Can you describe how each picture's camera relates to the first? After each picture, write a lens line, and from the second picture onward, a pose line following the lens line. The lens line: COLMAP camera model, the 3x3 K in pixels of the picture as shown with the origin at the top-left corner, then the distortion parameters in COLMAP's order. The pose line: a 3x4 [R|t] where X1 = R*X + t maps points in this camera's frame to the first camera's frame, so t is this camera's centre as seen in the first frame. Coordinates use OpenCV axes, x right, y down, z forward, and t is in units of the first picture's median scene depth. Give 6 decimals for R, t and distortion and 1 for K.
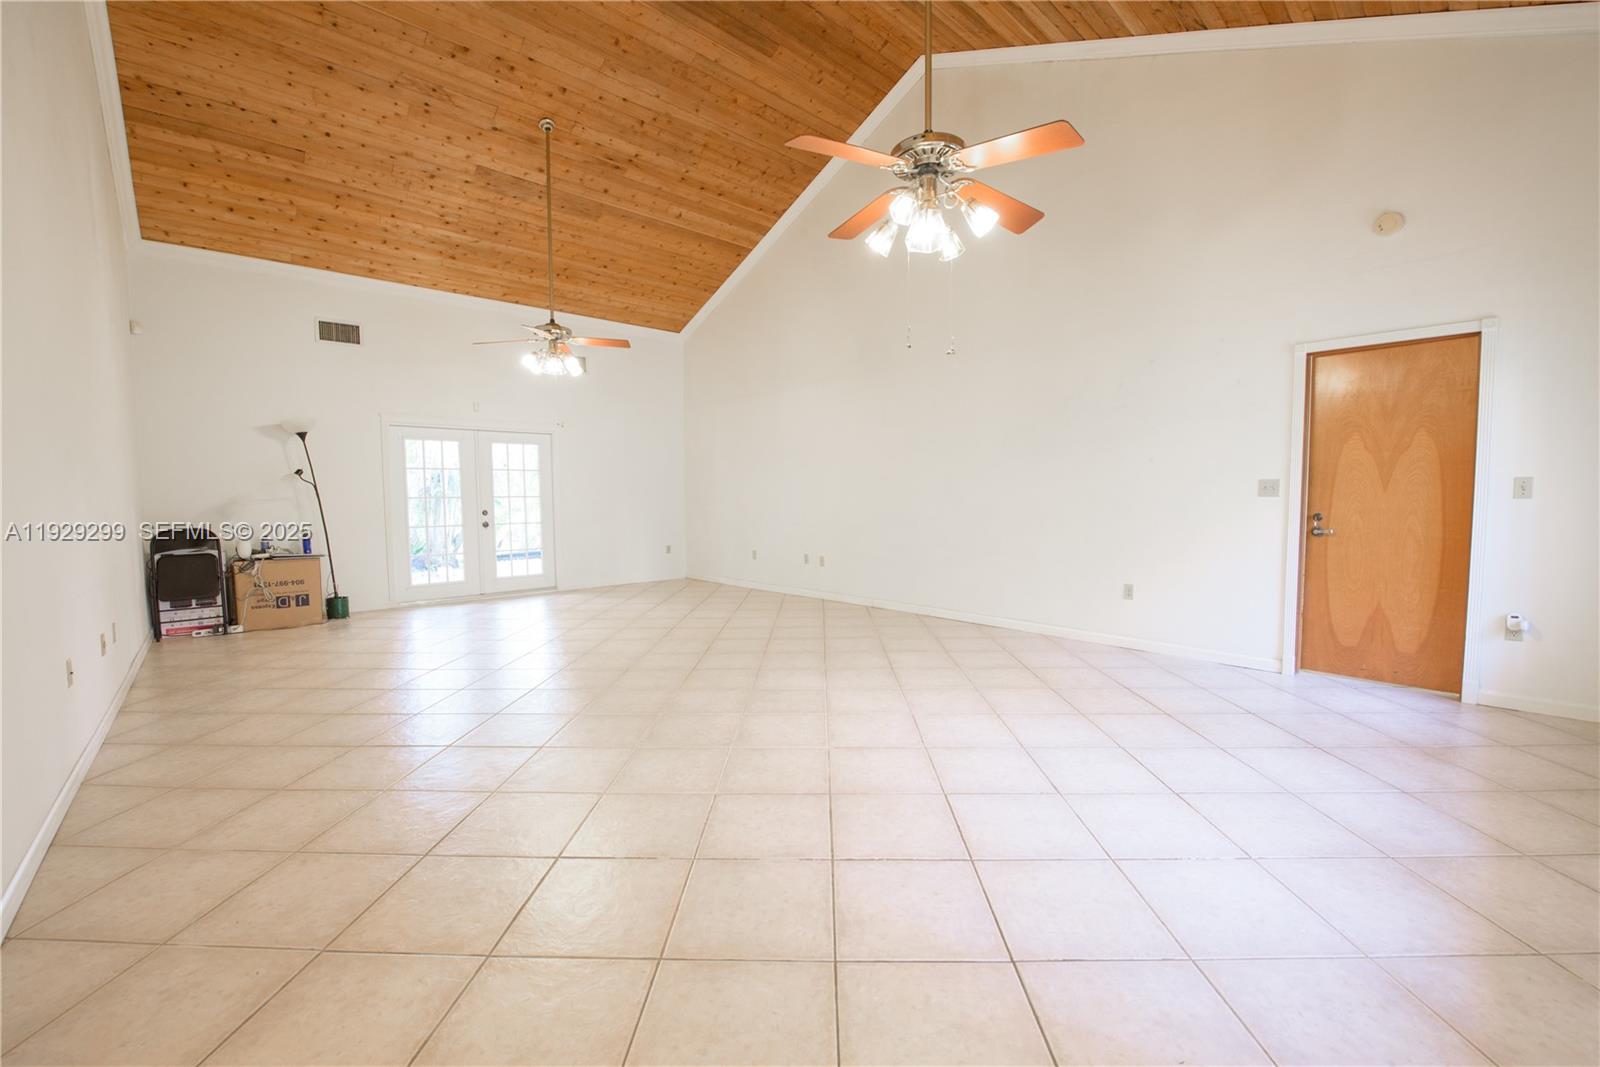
lens RADIAL K [[638.4, 0, 801.9], [0, 638.4, 535.3], [0, 0, 1]] dist [-0.022269, 0.000029]
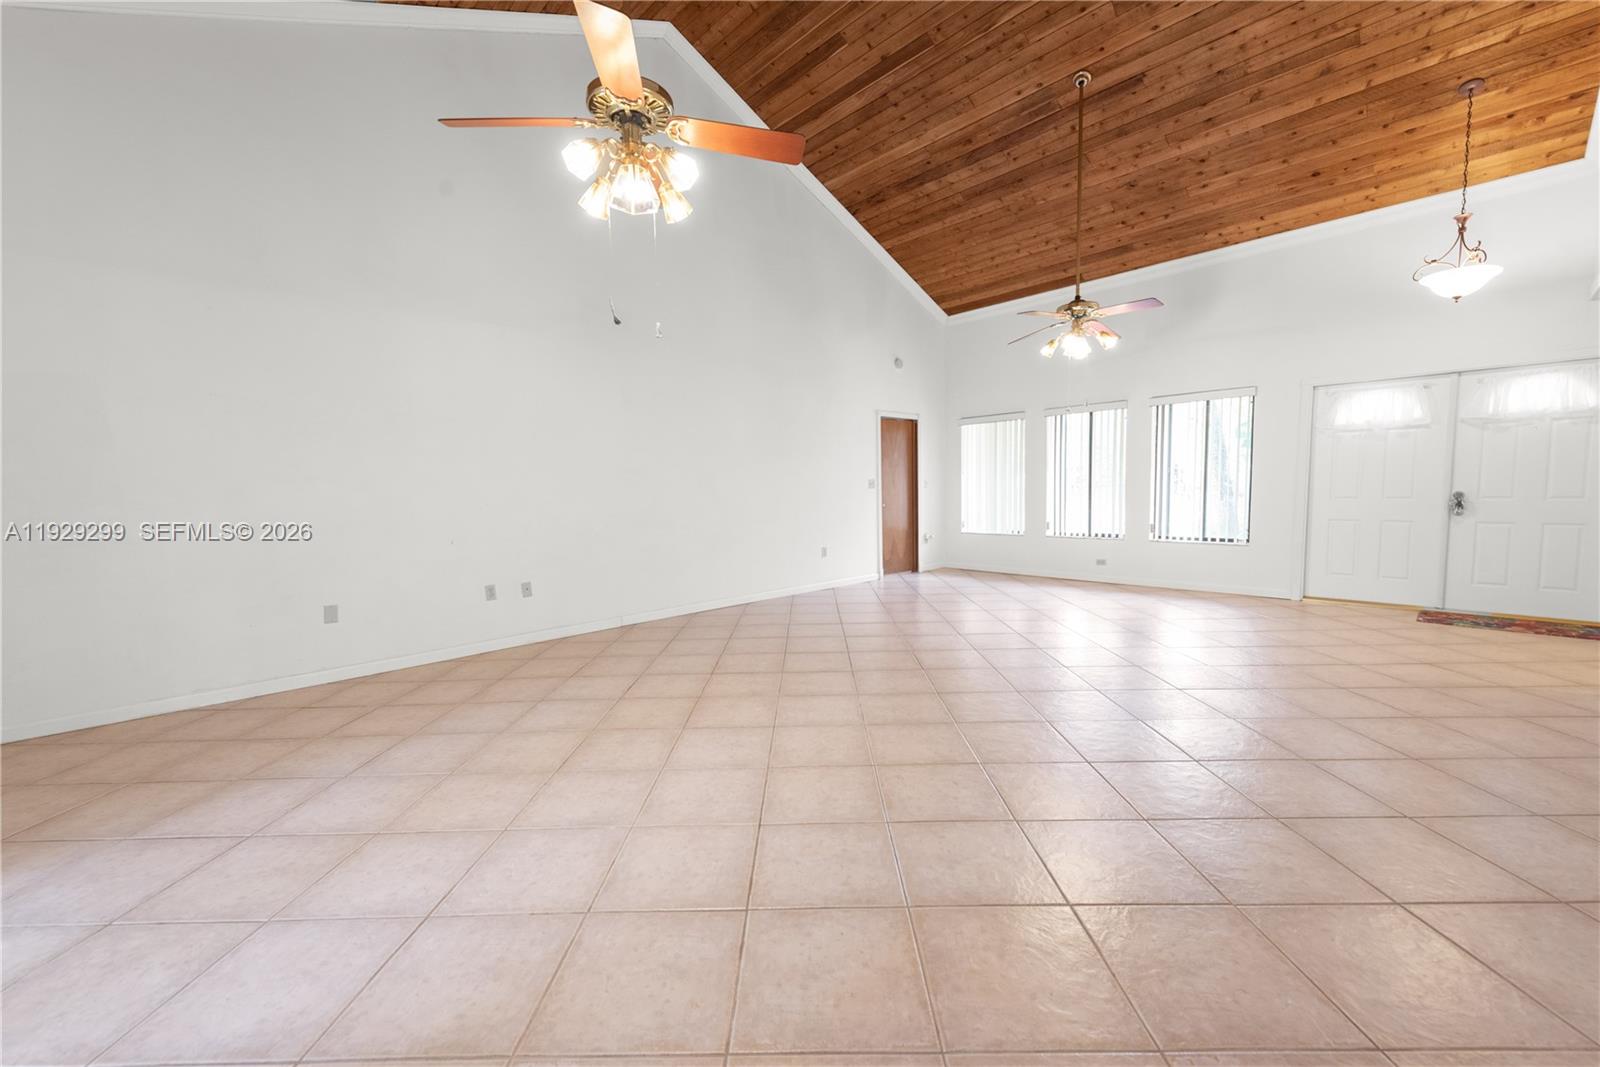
lens RADIAL K [[626.4, 0, 801.3], [0, 626.4, 537.2], [0, 0, 1]] dist [0.003661, -0.000186]
pose [[-0.018135, -0.068146, 0.997511, -1.137973], [0.086625, 0.993816, 0.069468, -0.064792], [-0.996076, 0.087669, -0.012120, 1.242899]]
